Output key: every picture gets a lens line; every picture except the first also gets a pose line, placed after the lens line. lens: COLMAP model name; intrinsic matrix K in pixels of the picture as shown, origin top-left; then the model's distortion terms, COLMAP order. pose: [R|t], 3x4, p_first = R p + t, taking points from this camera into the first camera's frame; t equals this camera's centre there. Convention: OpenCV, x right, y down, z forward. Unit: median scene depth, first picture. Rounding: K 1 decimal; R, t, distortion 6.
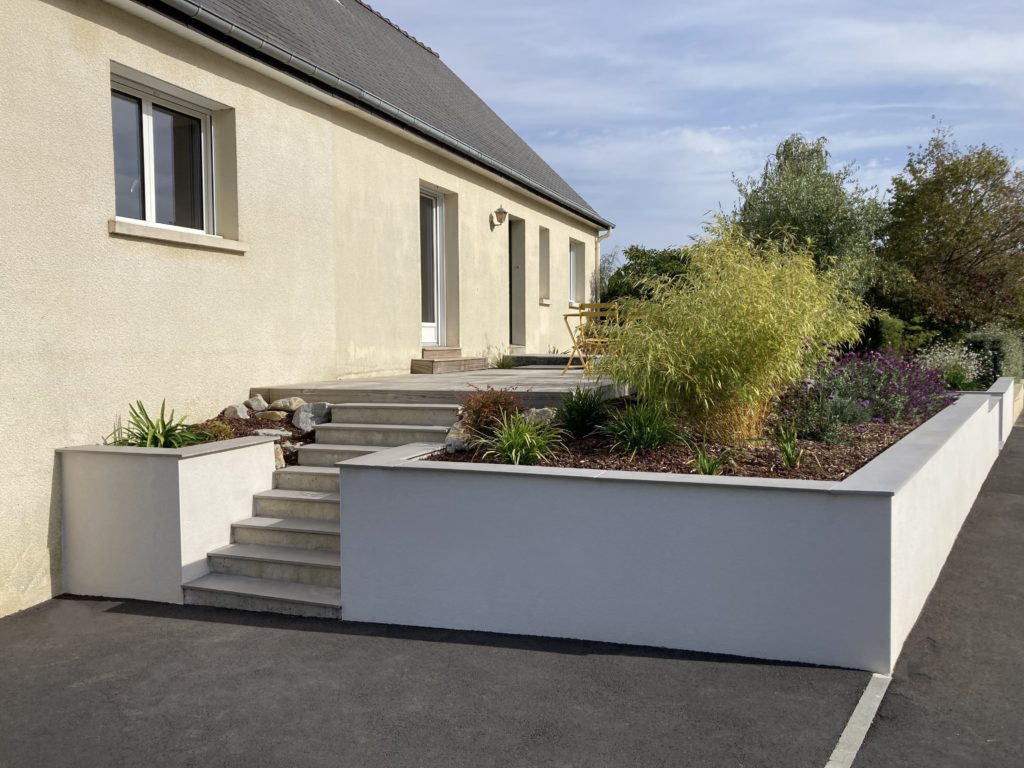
lens RADIAL K [[850.2, 0, 512.0], [0, 850.2, 384.0], [0, 0, 1]] dist [-0.005080, -0.006010]
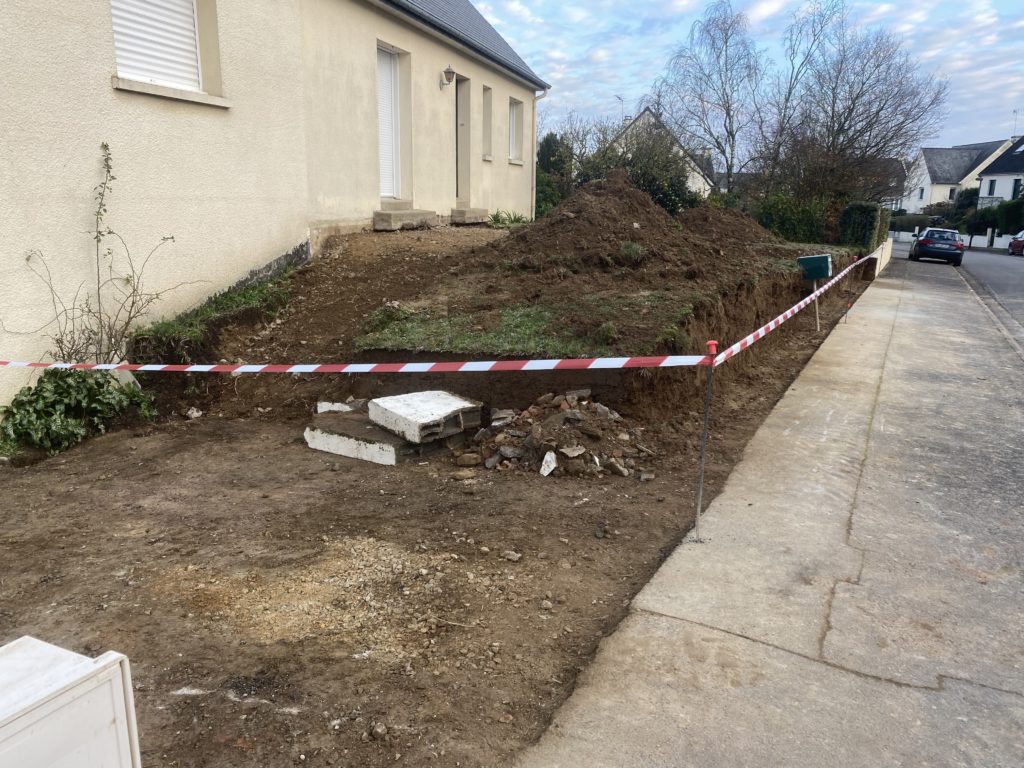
lens RADIAL K [[774.4, 0, 512.0], [0, 774.4, 384.0], [0, 0, 1]] dist [0.002516, 0.001900]
pose [[0.996283, 0.007559, 0.085812, -0.027880], [-0.023907, 0.981275, 0.191123, -0.002531], [-0.082760, -0.192464, 0.977808, -0.102023]]
